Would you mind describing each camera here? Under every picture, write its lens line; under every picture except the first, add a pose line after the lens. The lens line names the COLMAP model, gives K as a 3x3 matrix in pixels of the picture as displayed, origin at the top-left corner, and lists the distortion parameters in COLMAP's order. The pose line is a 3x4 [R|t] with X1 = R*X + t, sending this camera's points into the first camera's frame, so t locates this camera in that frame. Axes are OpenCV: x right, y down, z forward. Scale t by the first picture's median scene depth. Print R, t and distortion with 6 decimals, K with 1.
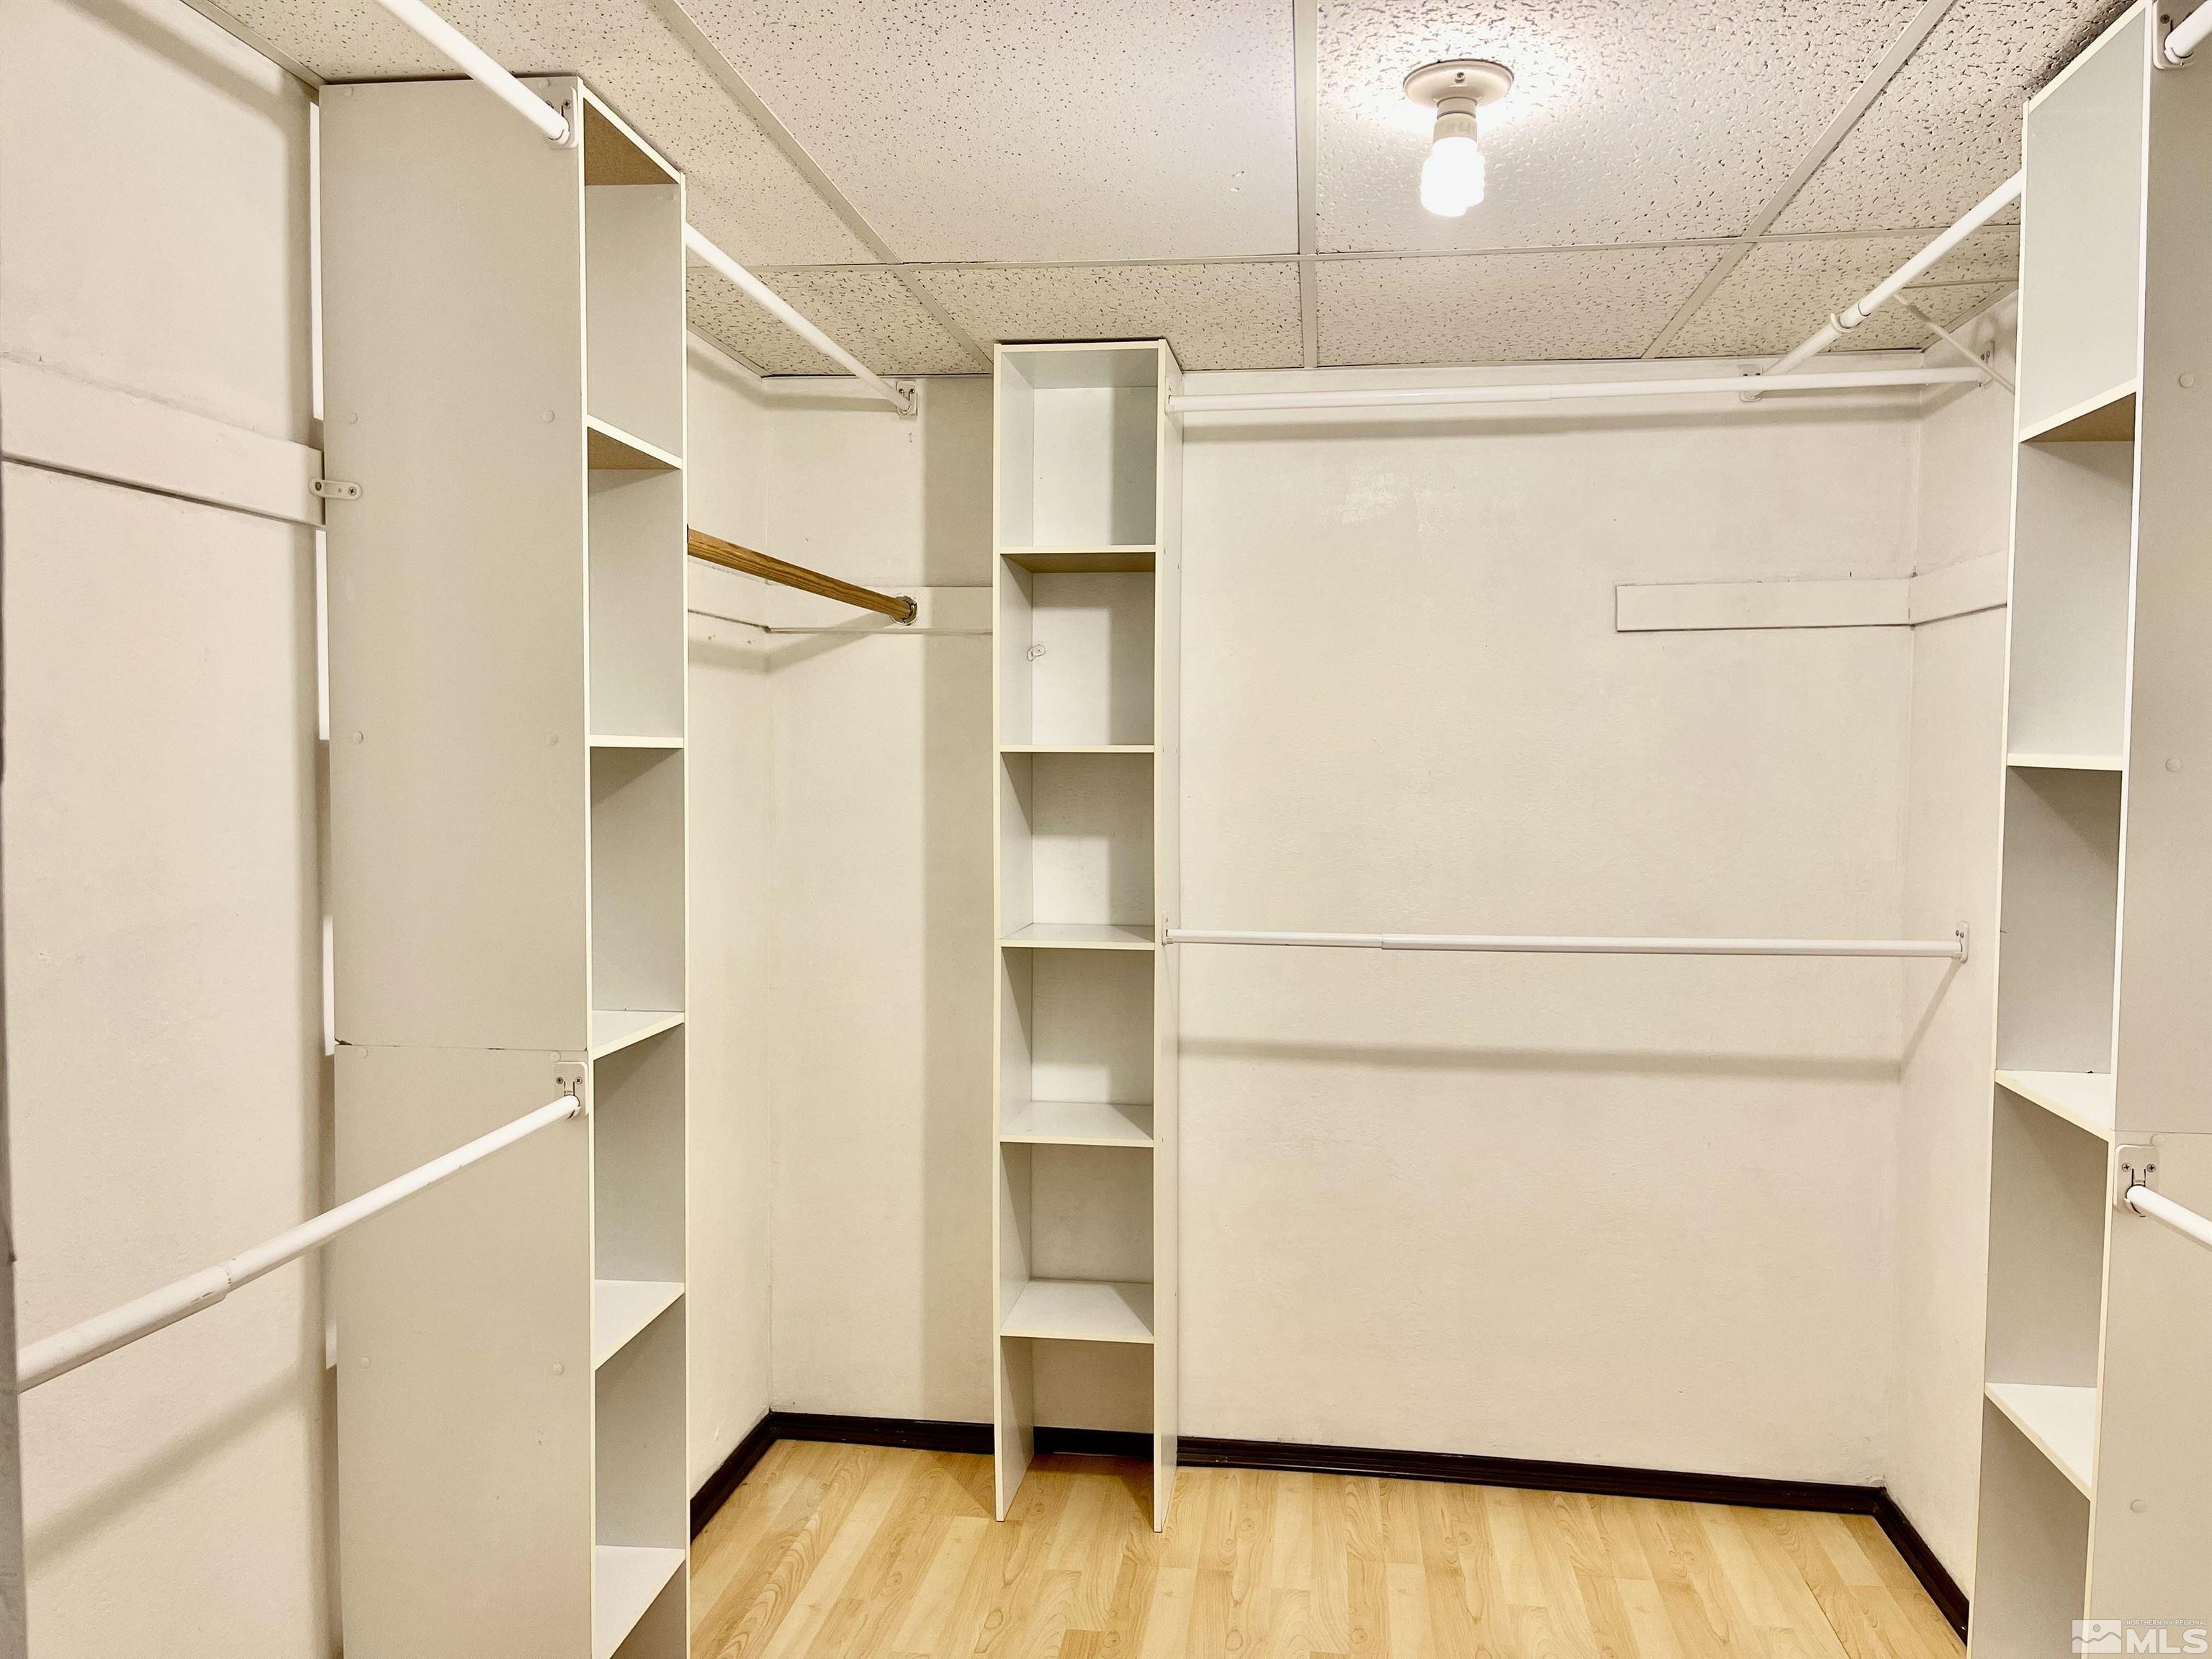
lens RADIAL K [[1649.5, 0, 1107.7], [0, 1649.5, 841.8], [0, 0, 1]] dist [0.070859, -0.095876]
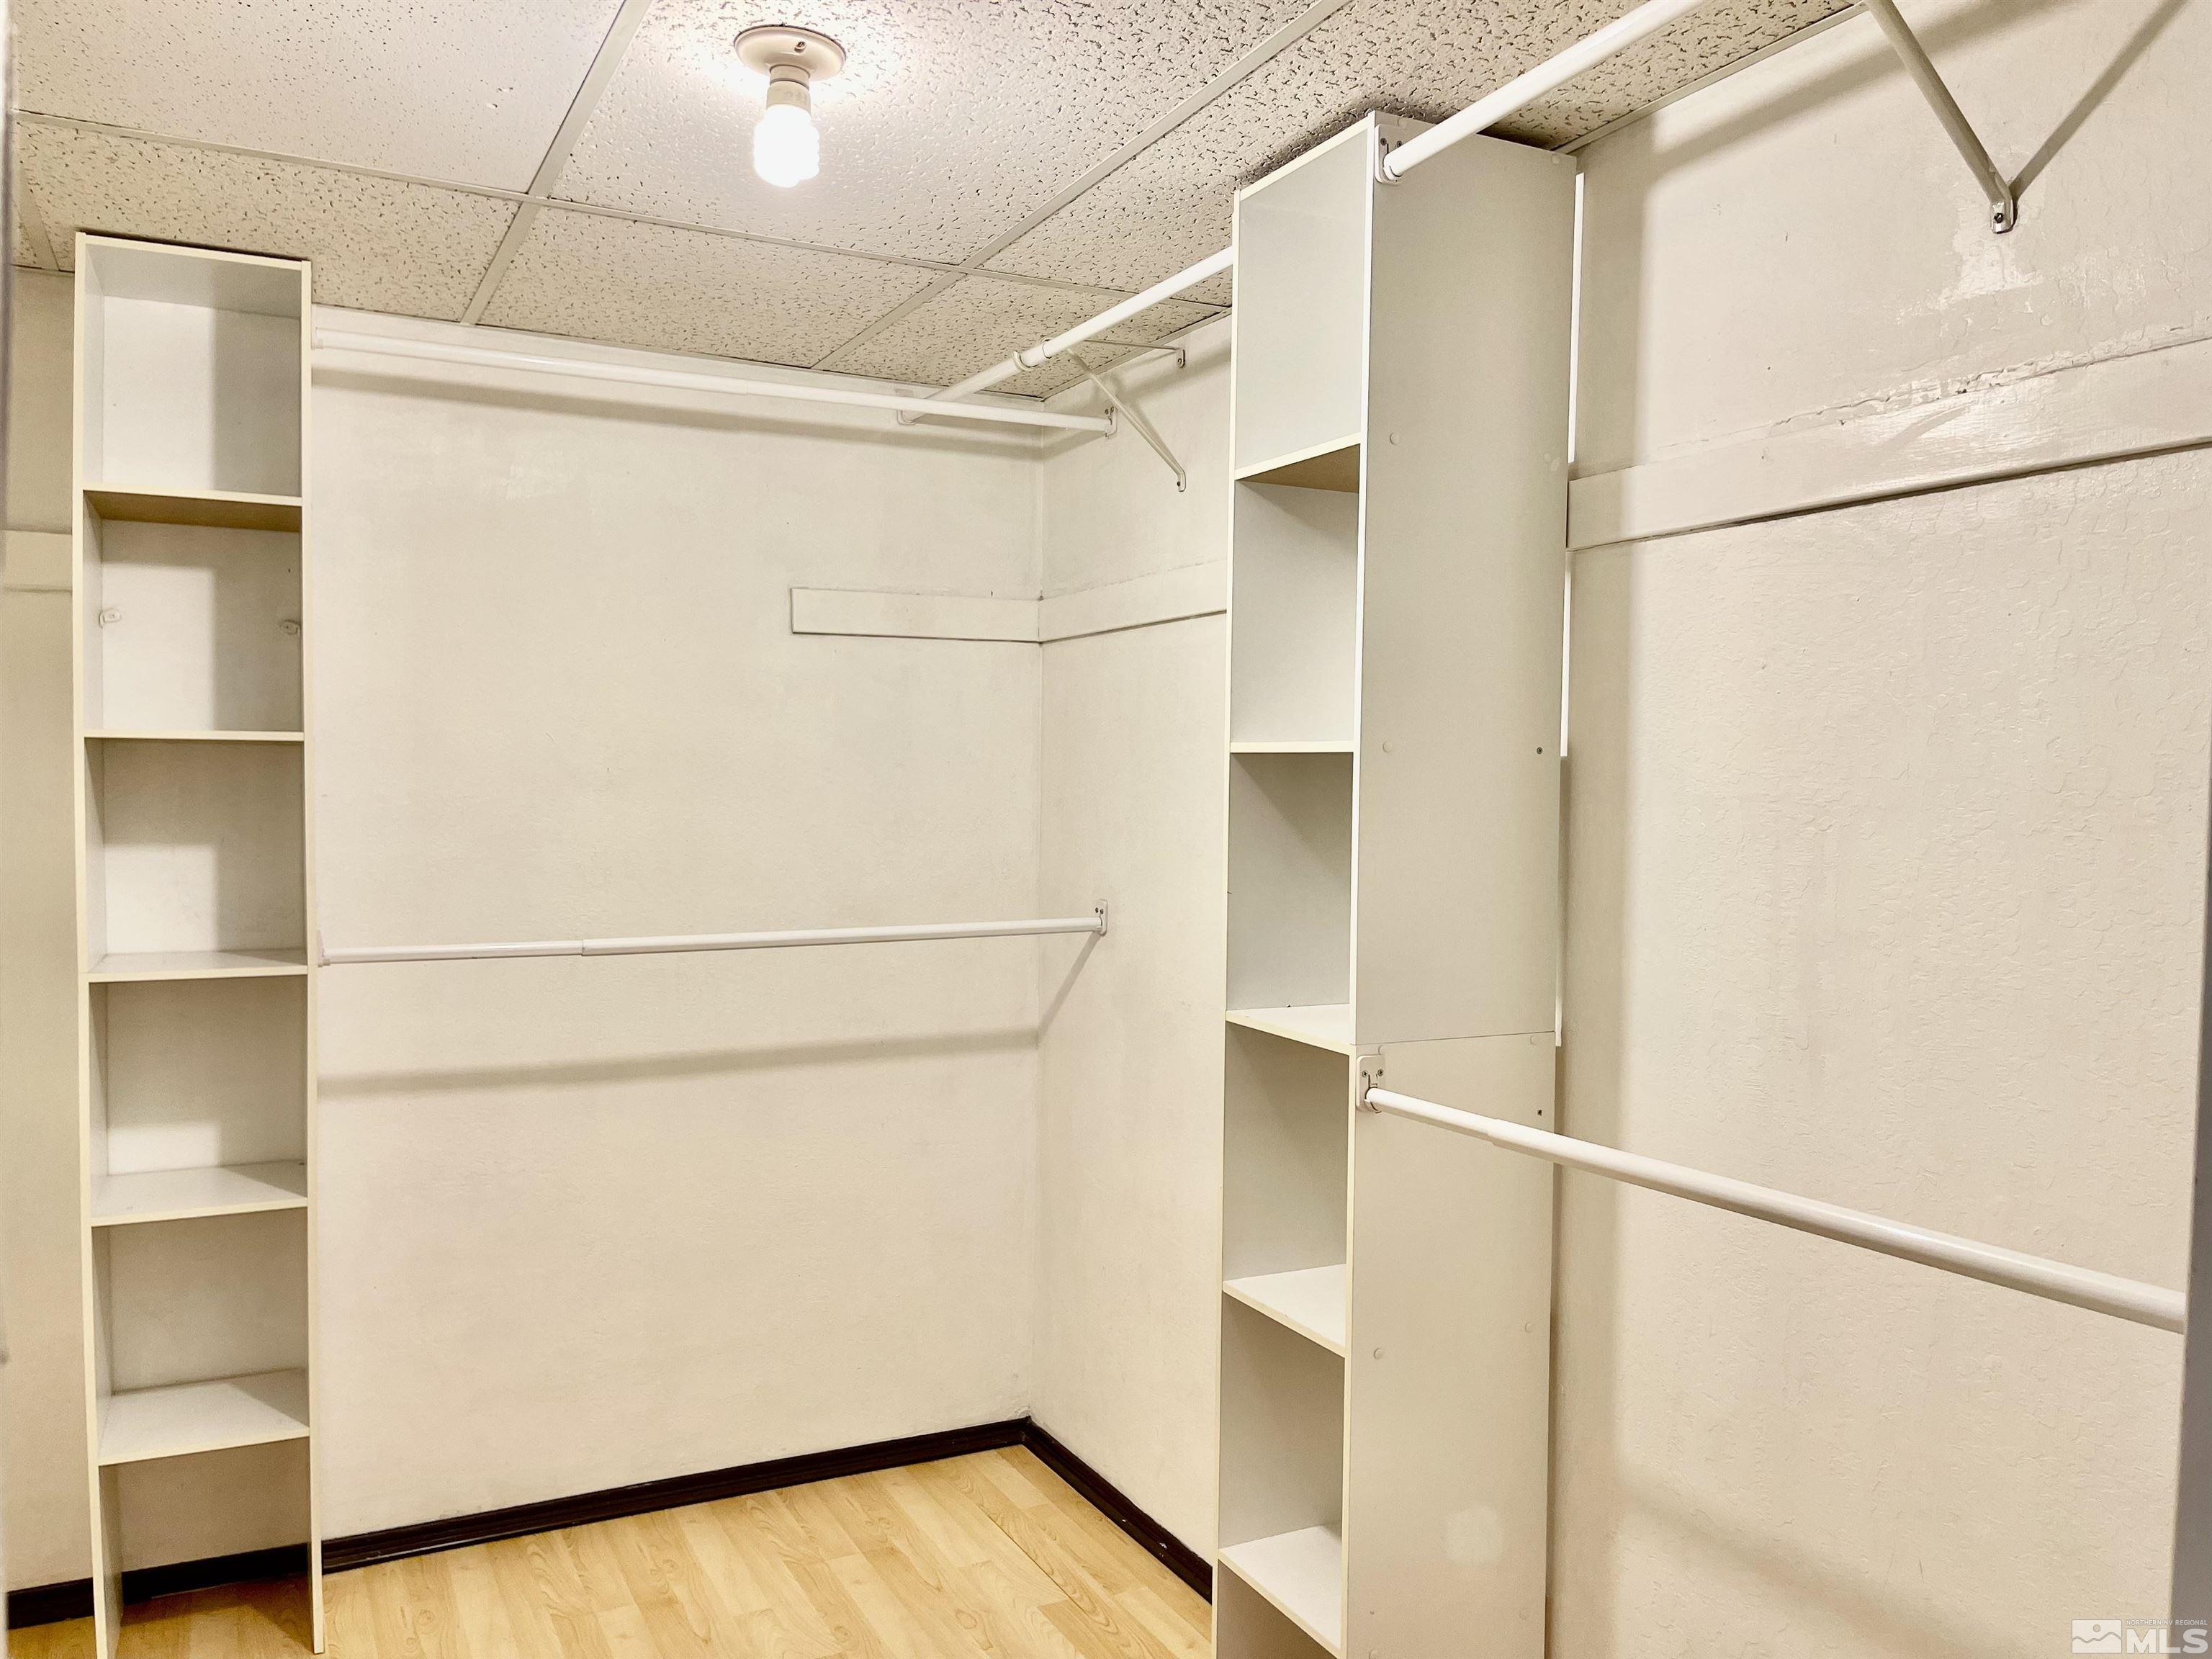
lens RADIAL K [[1649.5, 0, 1150.1], [0, 1649.5, 831.4], [0, 0, 1]] dist [0.070859, -0.095876]
pose [[0.819683, -0.015940, 0.572595, -0.106800], [0.026016, 0.999617, -0.009416, 0.011839], [-0.572226, 0.022615, 0.819784, 0.044858]]
